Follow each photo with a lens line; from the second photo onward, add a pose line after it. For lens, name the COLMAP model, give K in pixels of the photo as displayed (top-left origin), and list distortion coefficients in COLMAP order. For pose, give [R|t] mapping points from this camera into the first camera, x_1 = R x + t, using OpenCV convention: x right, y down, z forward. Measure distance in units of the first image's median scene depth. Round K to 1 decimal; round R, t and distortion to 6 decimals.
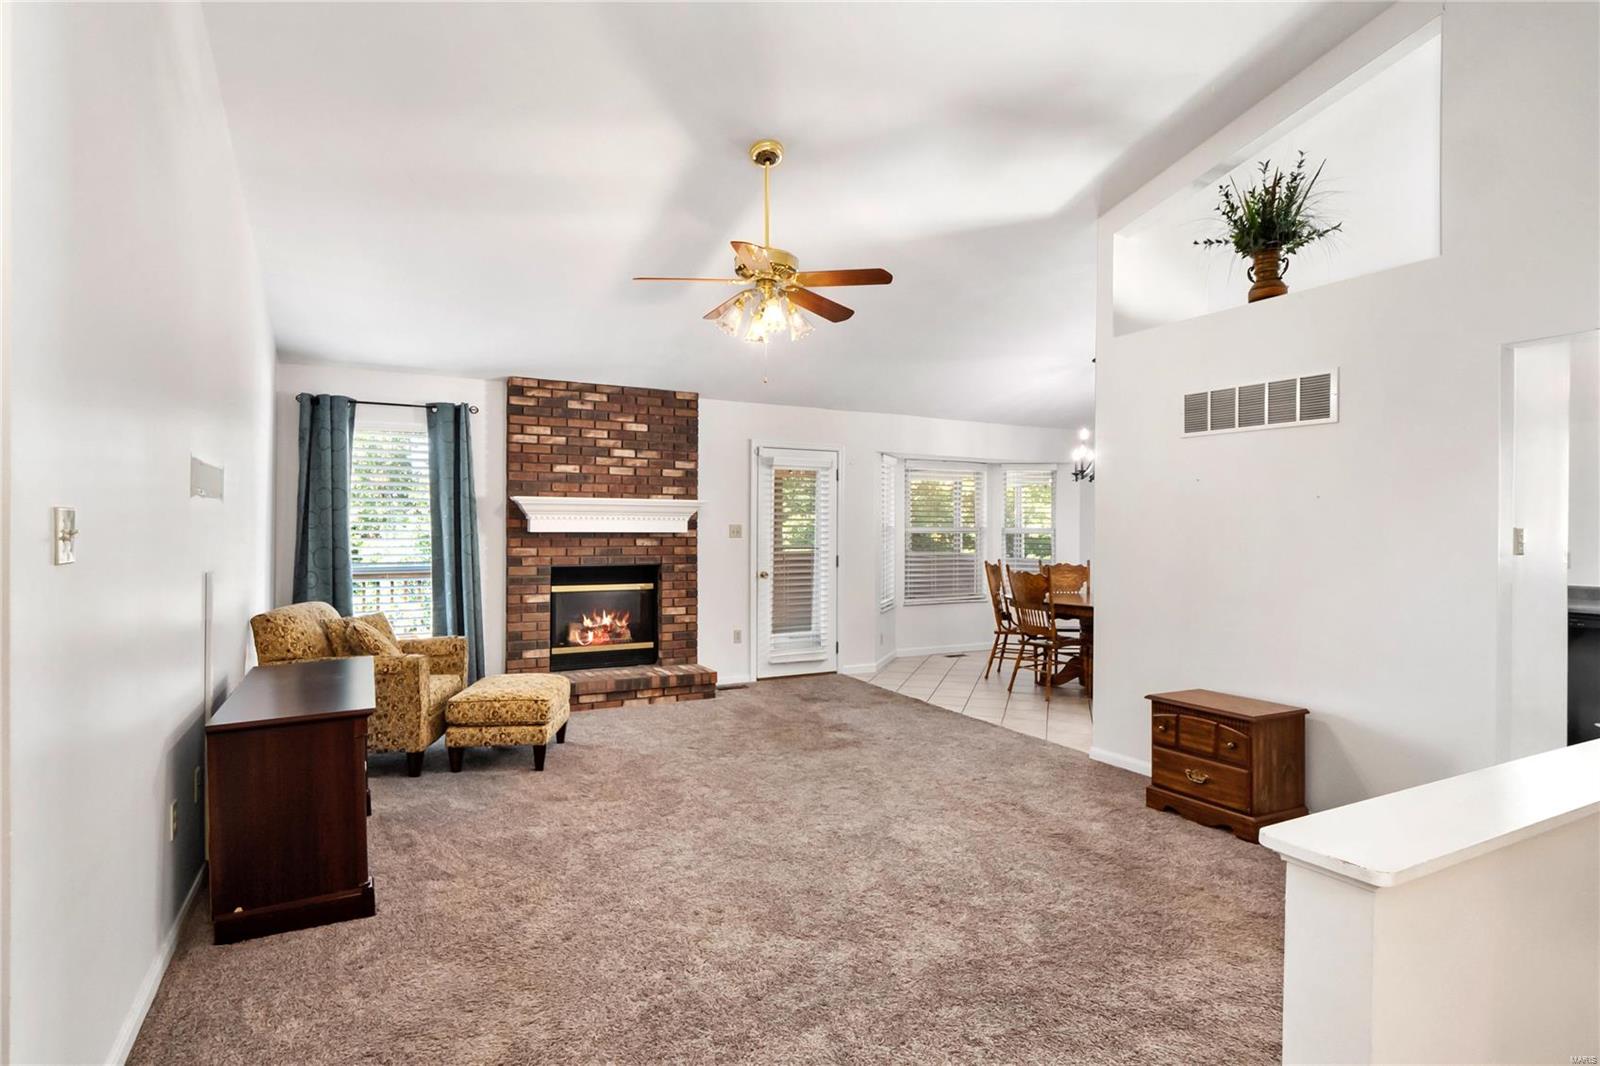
lens RADIAL K [[827.2, 0, 802.0], [0, 827.2, 526.2], [0, 0, 1]] dist [-0.001615, -0.002002]
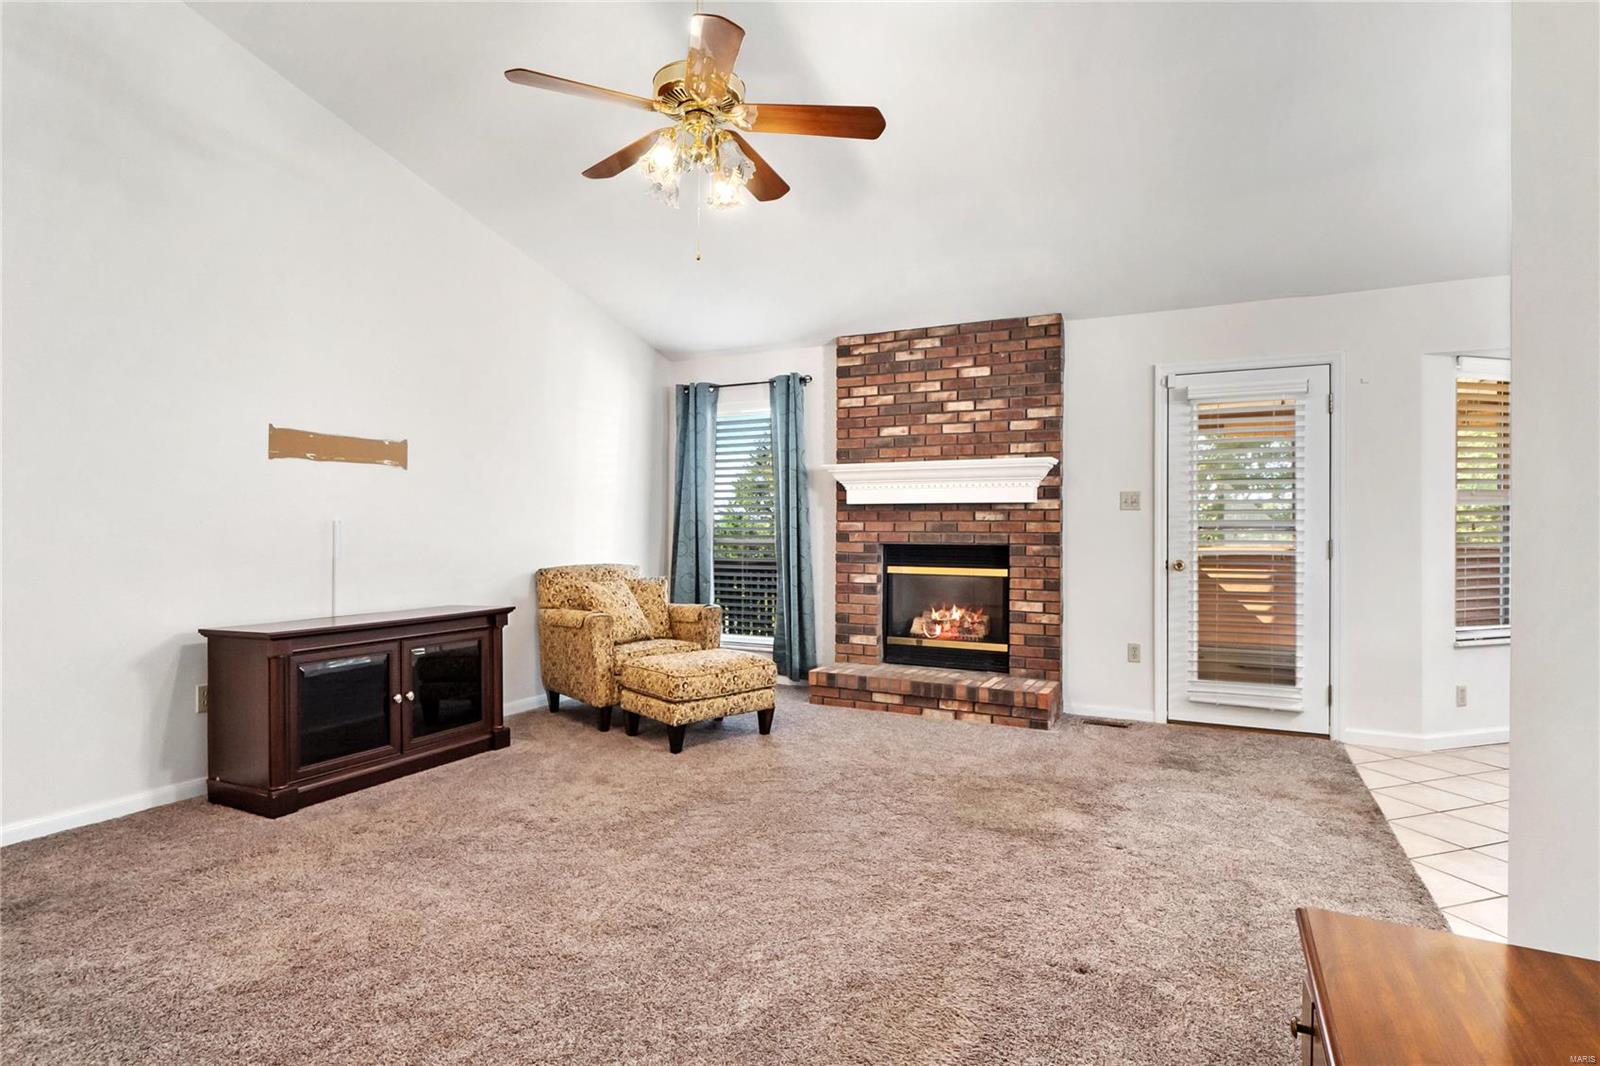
lens RADIAL K [[827.2, 0, 802.0], [0, 827.2, 526.2], [0, 0, 1]] dist [-0.001615, -0.002002]
pose [[0.575893, -0.004192, -0.817514, 0.365786], [0.000077, 0.999987, -0.005074, 0.034284], [0.817525, 0.002859, 0.575886, 0.415628]]
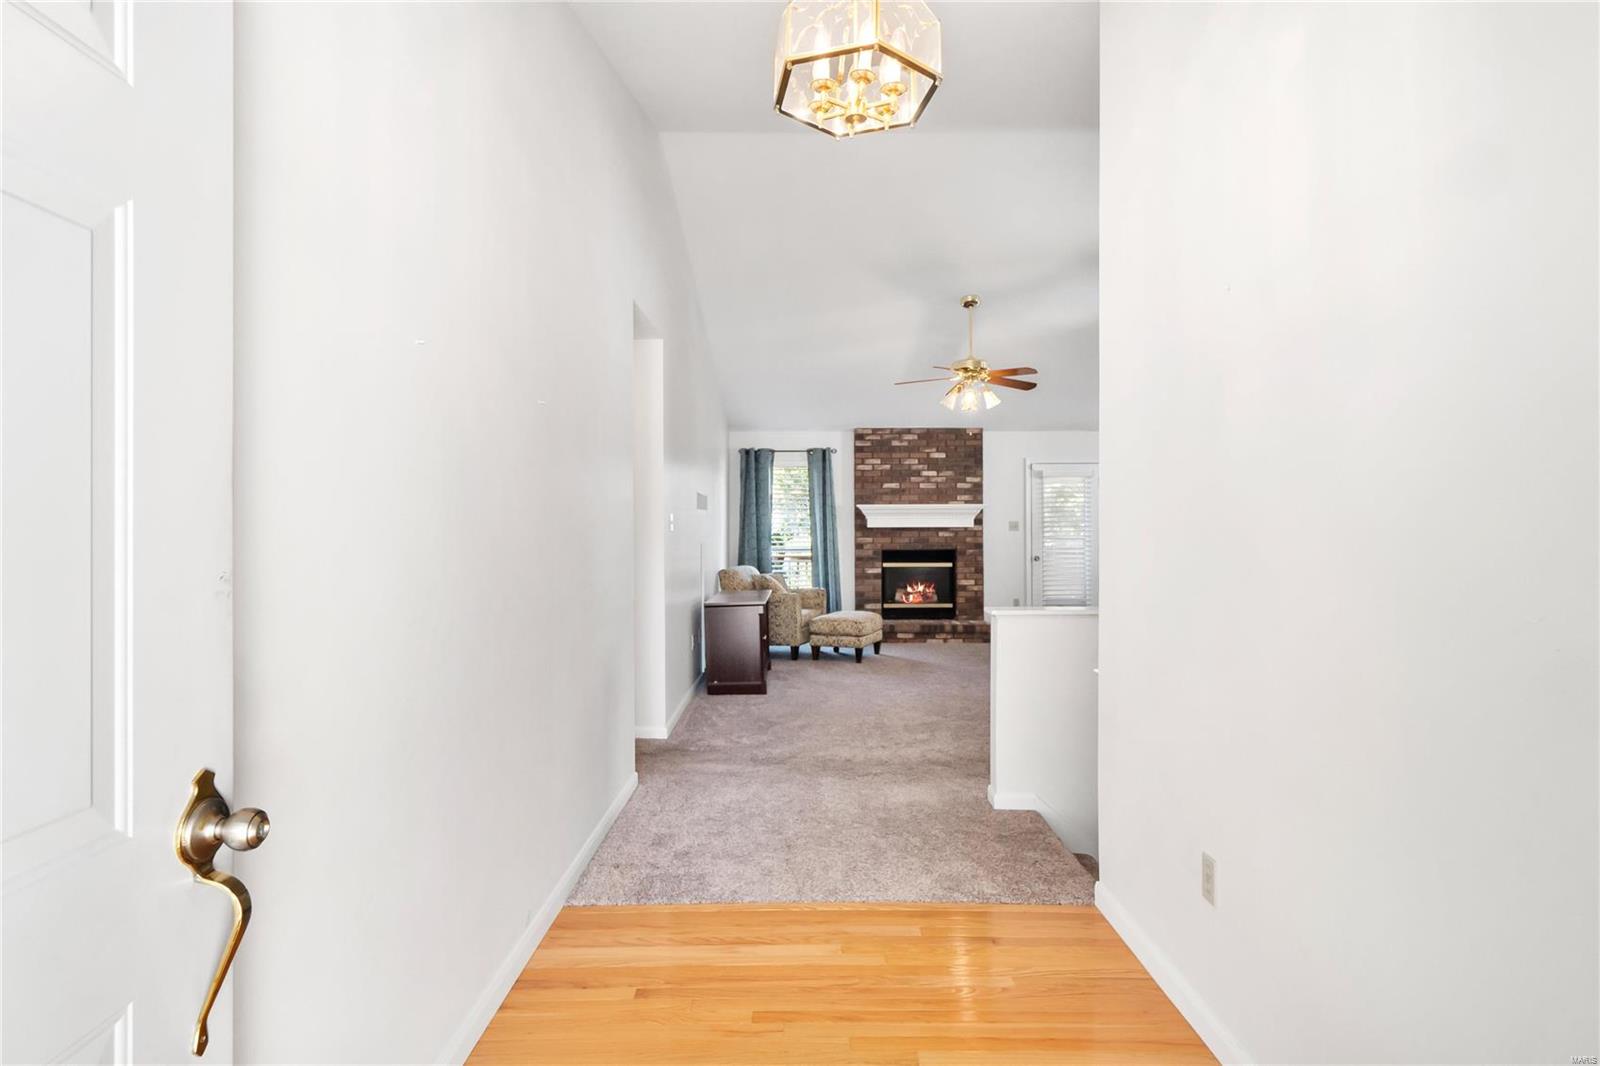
lens RADIAL K [[827.2, 0, 802.0], [0, 827.2, 526.2], [0, 0, 1]] dist [-0.001615, -0.002002]
pose [[0.885572, -0.009597, -0.464402, 0.272379], [0.008146, 0.999954, -0.005130, 0.011462], [0.464430, 0.000759, 0.885610, -0.417538]]
